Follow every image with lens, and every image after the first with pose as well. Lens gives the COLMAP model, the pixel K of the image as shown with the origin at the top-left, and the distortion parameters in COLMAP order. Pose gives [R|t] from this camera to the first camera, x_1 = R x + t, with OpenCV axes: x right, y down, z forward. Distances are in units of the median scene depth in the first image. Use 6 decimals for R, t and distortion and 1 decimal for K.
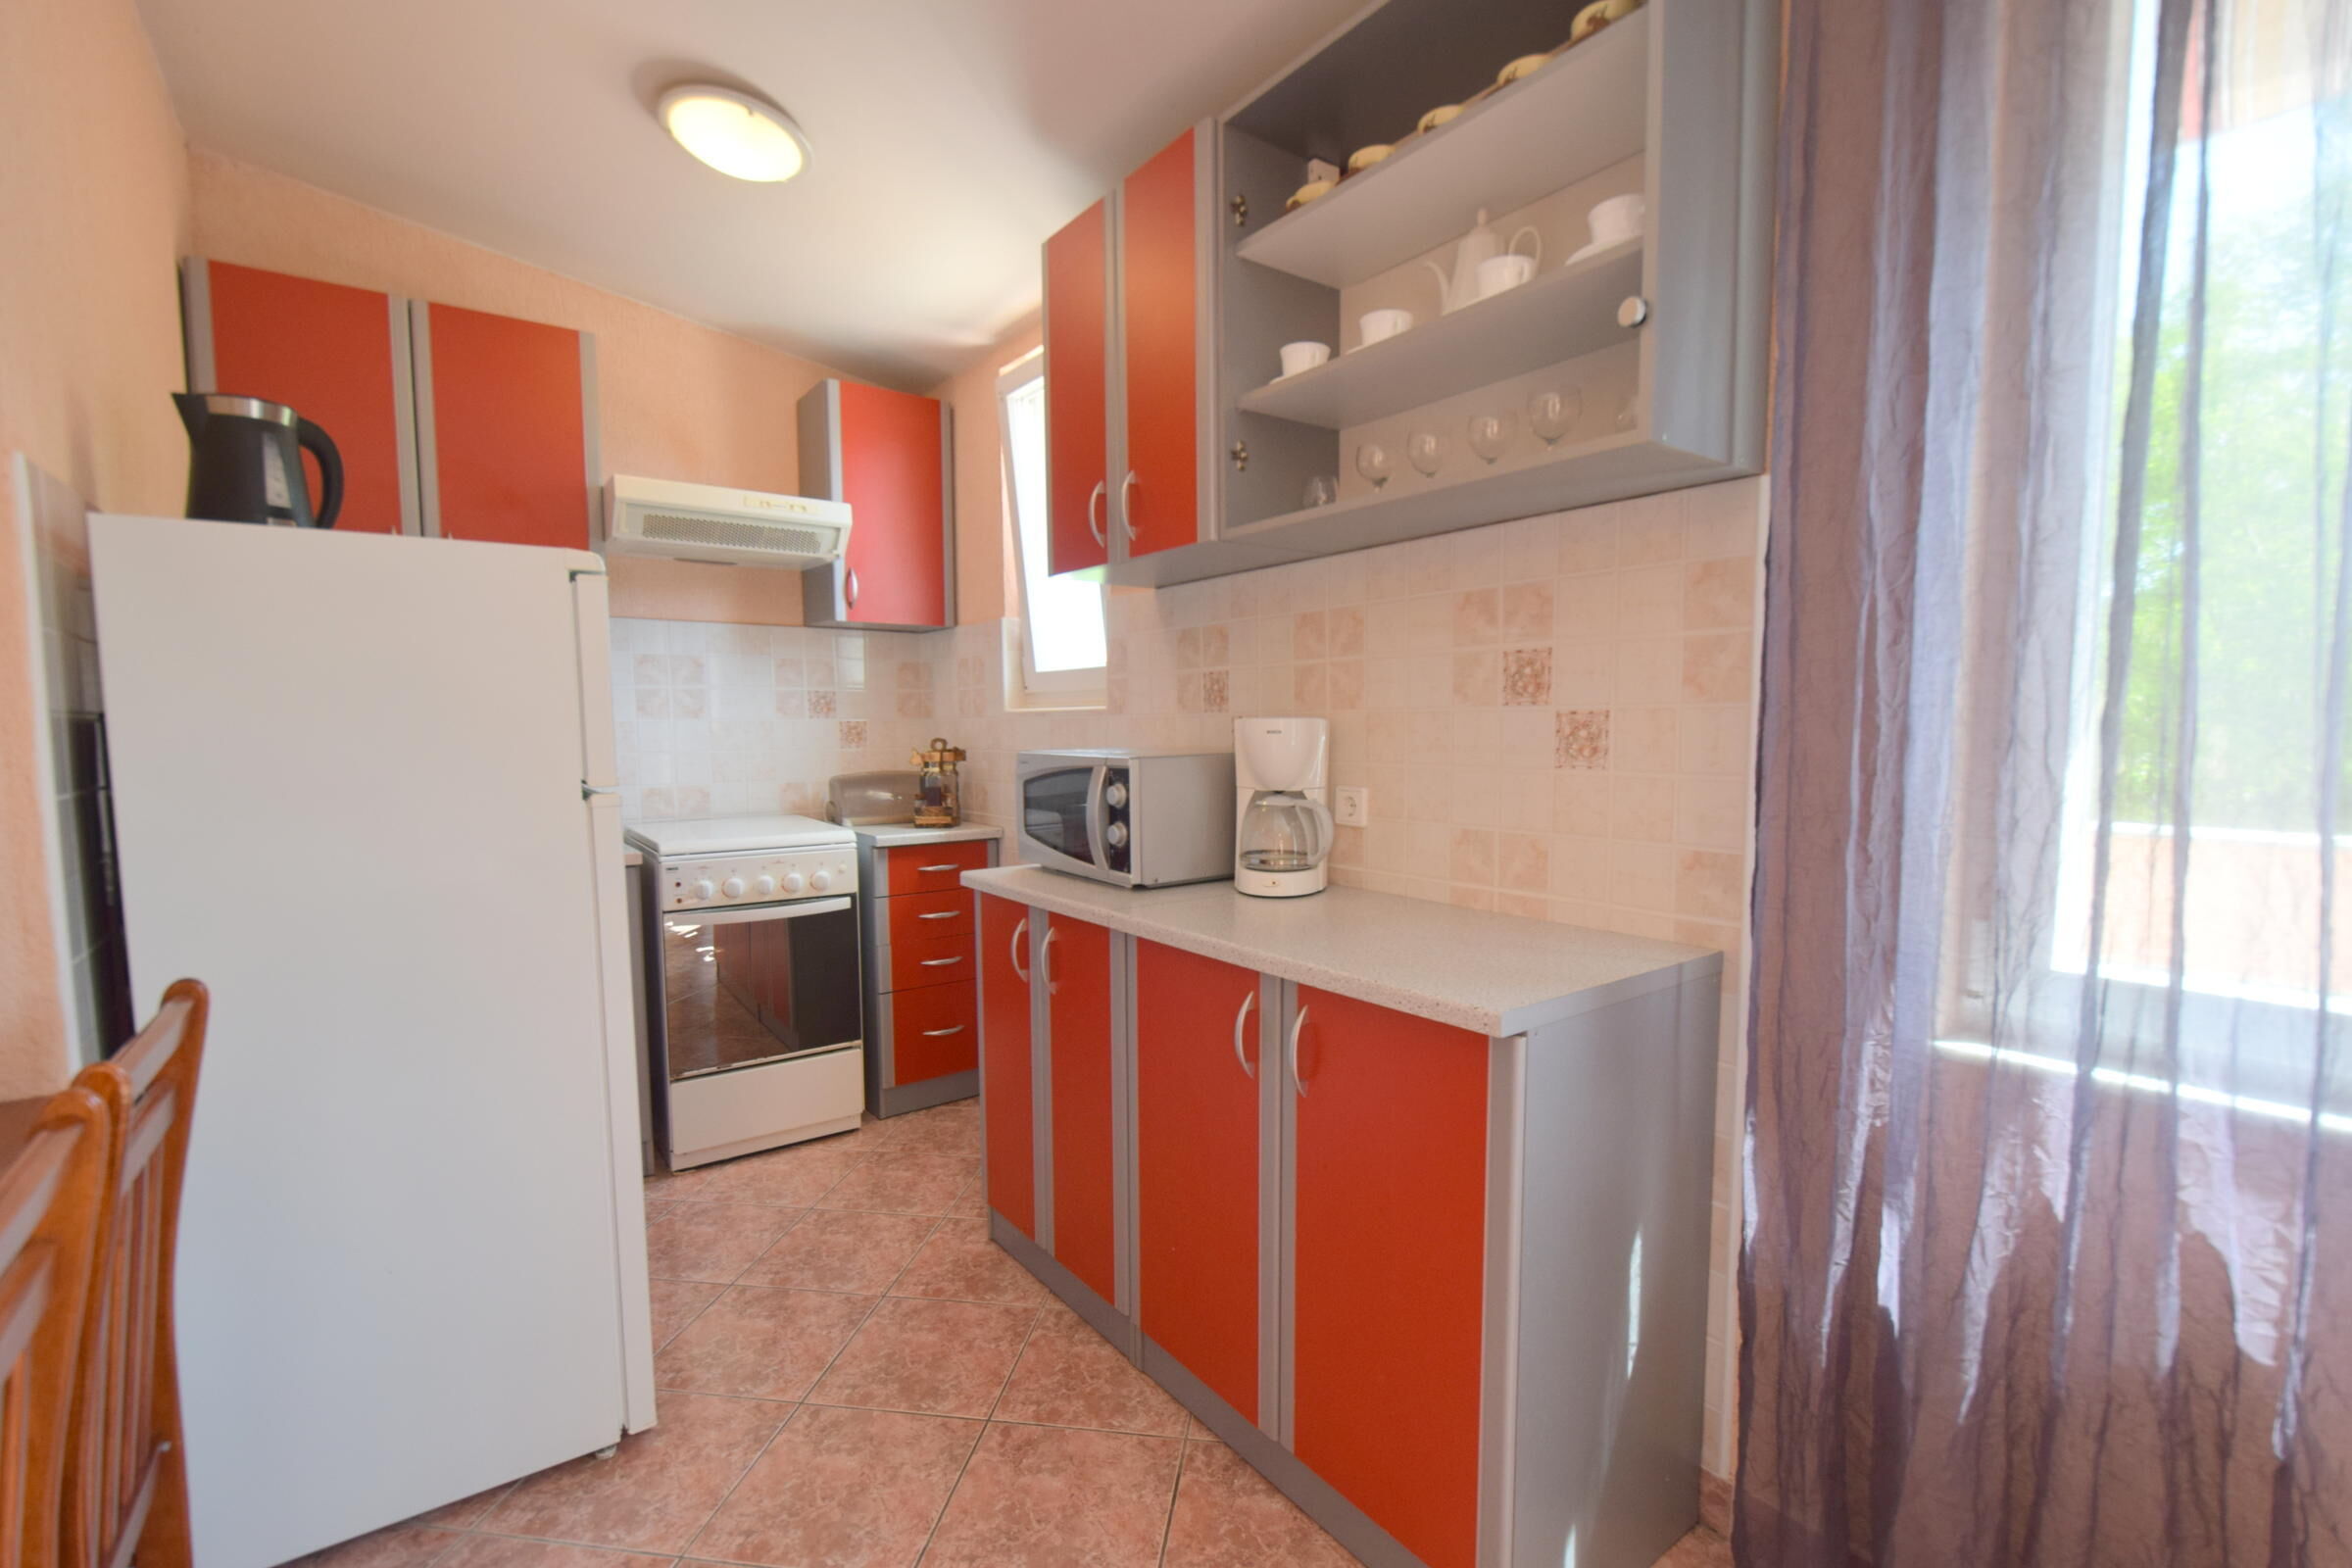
lens RADIAL K [[1025.2, 0, 1186.6], [0, 1025.2, 809.3], [0, 0, 1]] dist [0.003592, -0.006582]
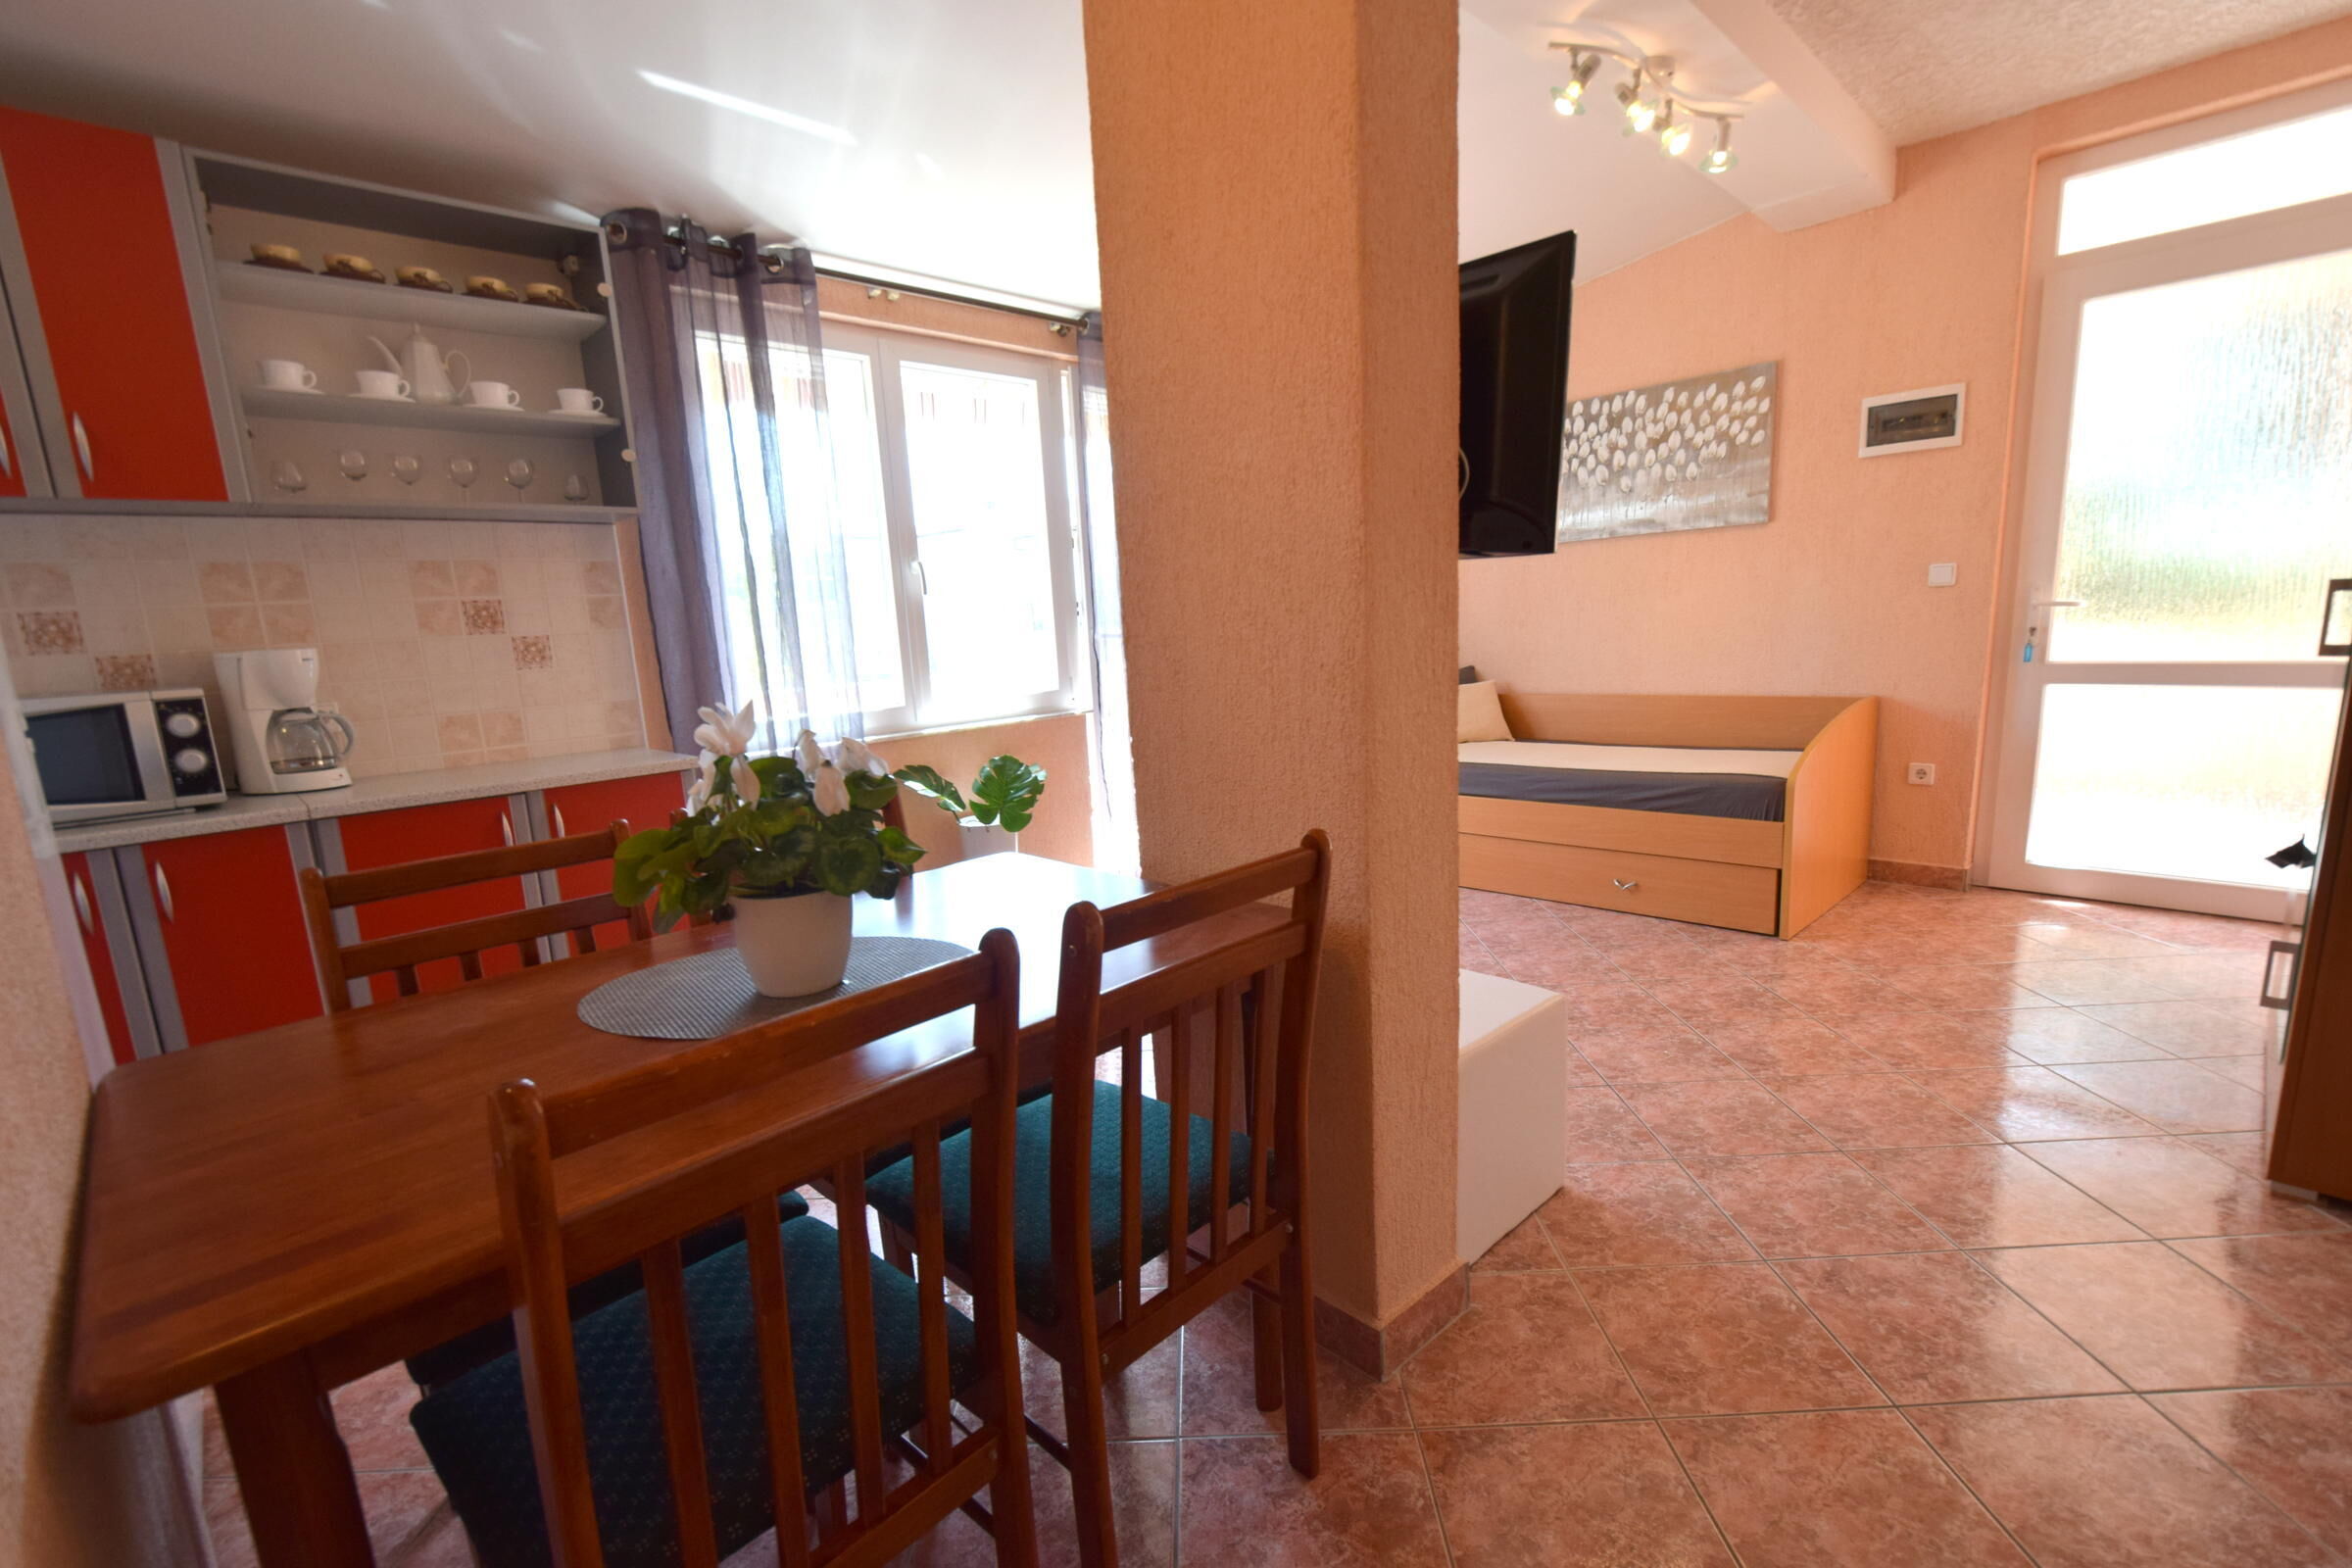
lens RADIAL K [[1025.2, 0, 1186.6], [0, 1025.2, 809.3], [0, 0, 1]] dist [0.003592, -0.006582]
pose [[-0.130697, -0.173510, 0.976121, -1.220098], [0.131196, 0.972881, 0.190500, 0.005846], [-0.982703, 0.152961, -0.104389, 0.080821]]
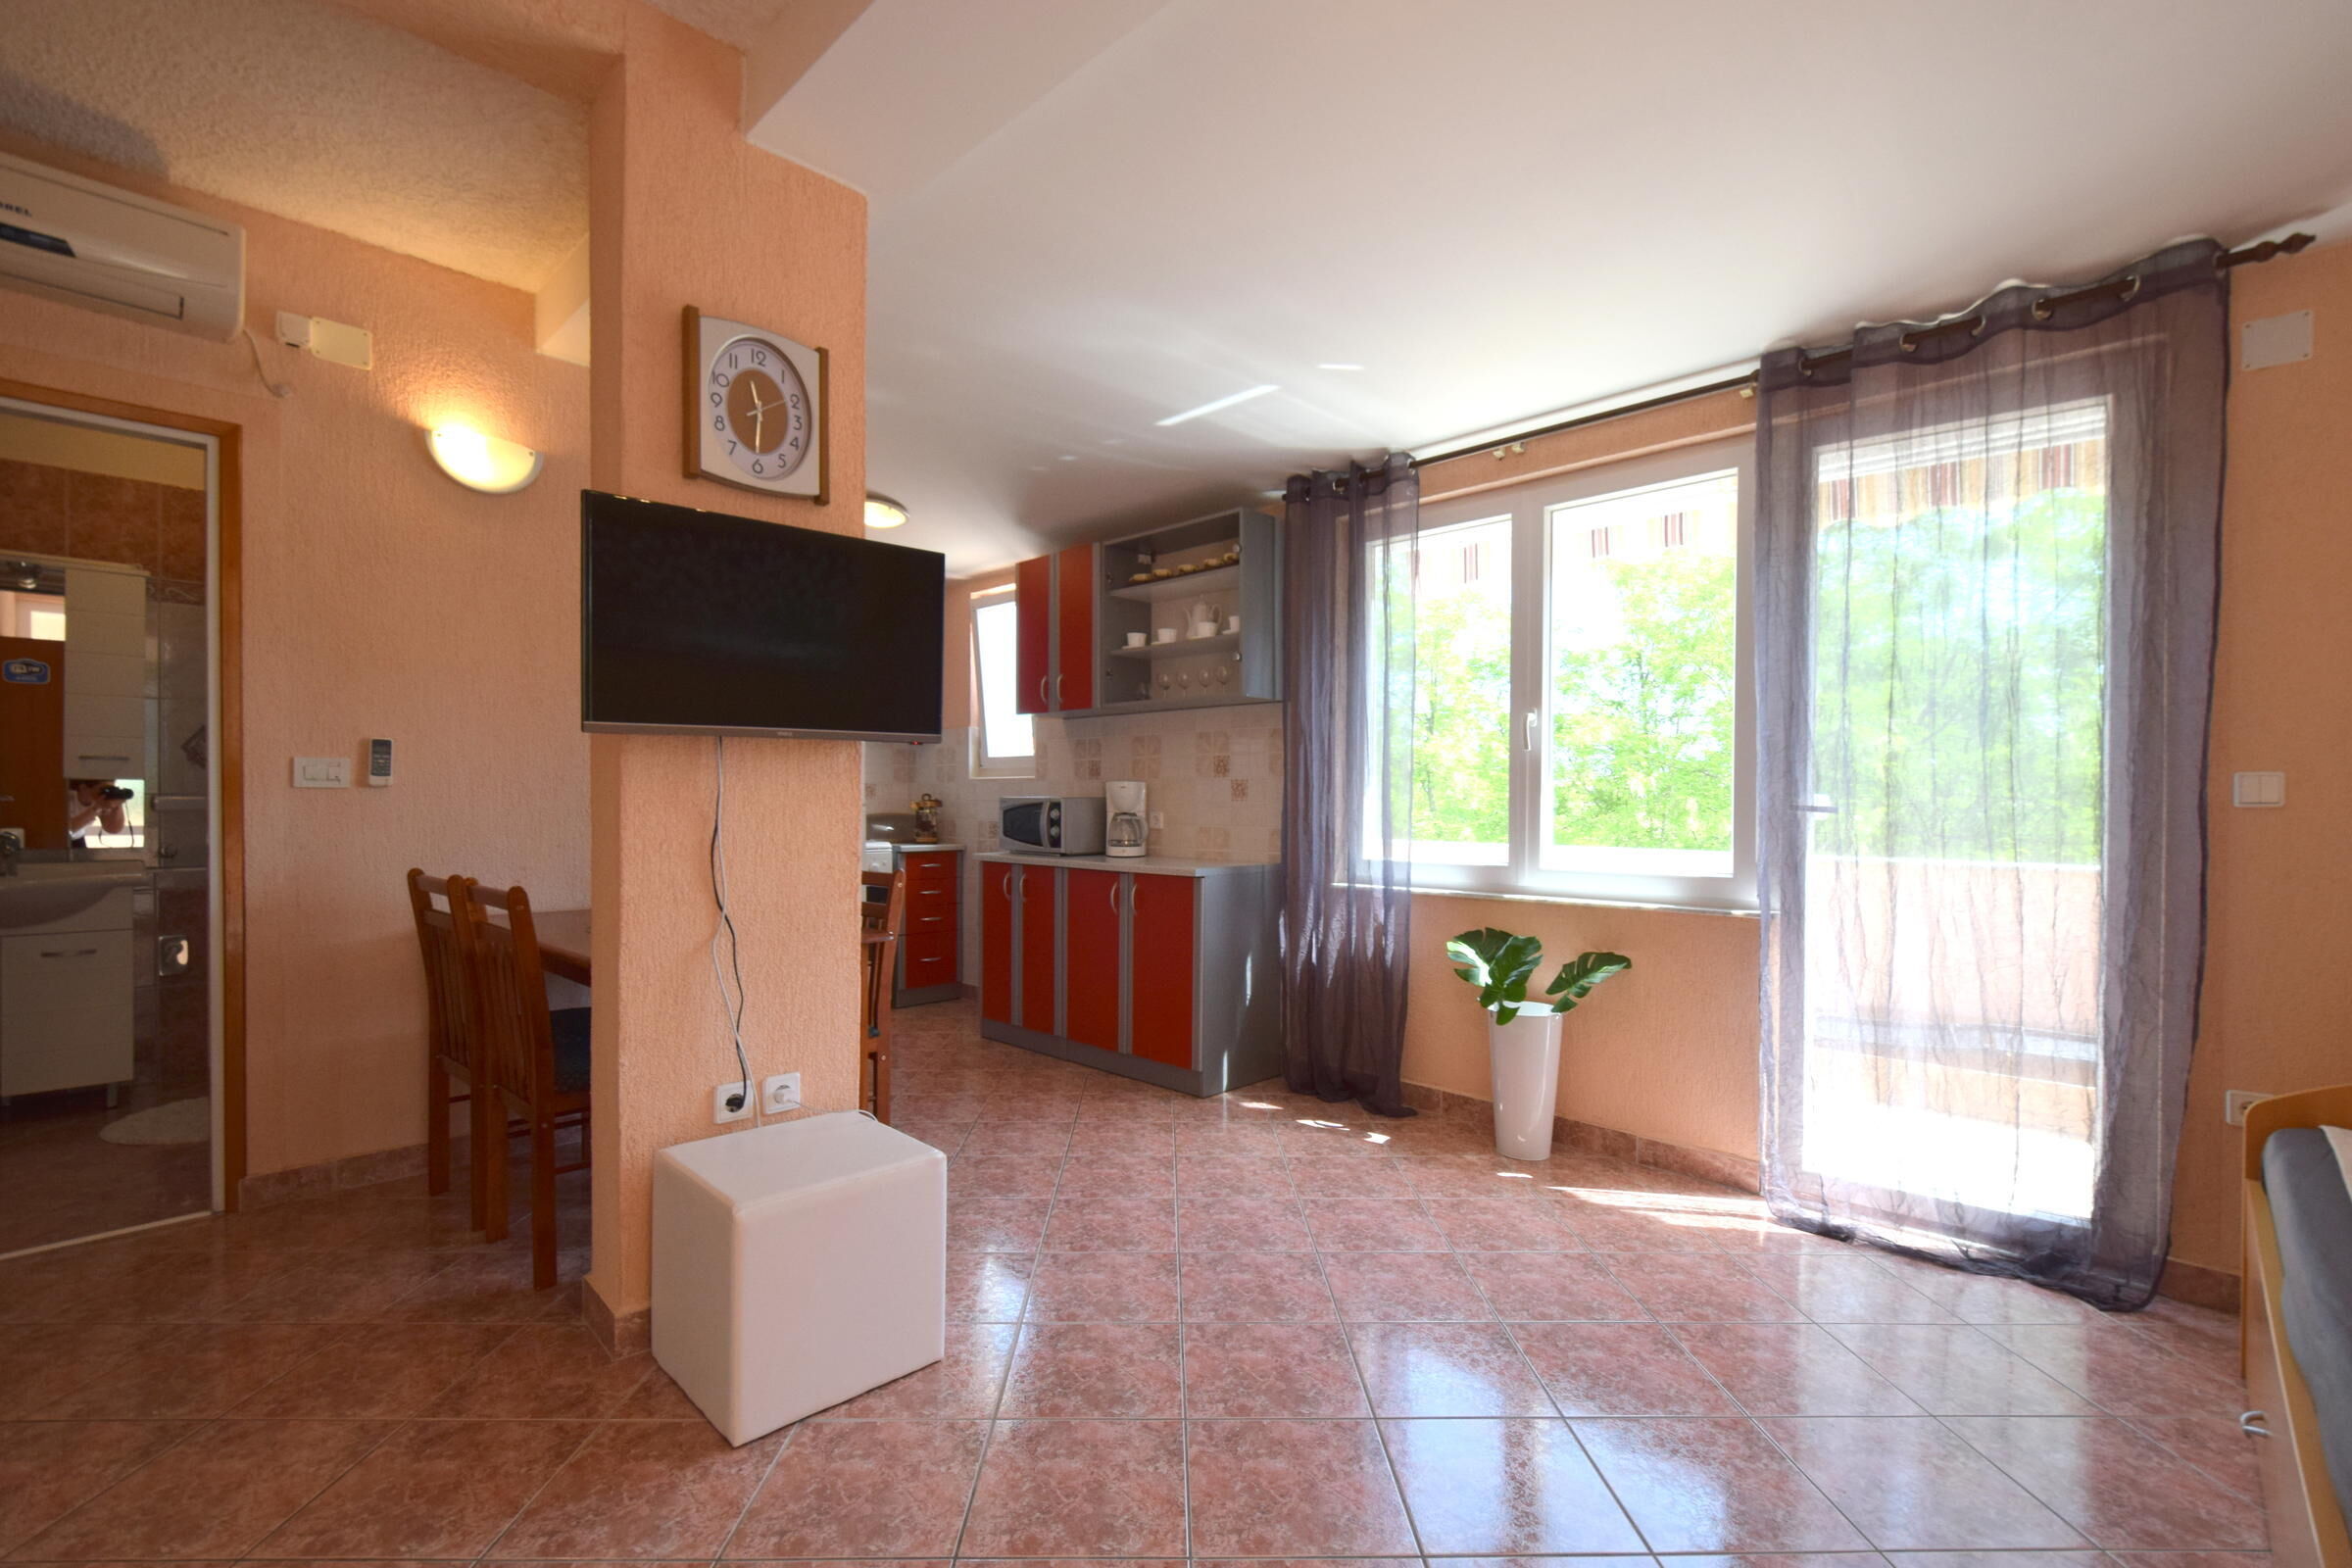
lens RADIAL K [[1025.2, 0, 1186.6], [0, 1025.2, 809.3], [0, 0, 1]] dist [0.003592, -0.006582]
pose [[0.986725, 0.008663, 0.162170, -0.142169], [0.003383, 0.997263, -0.073856, 0.138593], [-0.162366, 0.073424, 0.983995, -1.244914]]
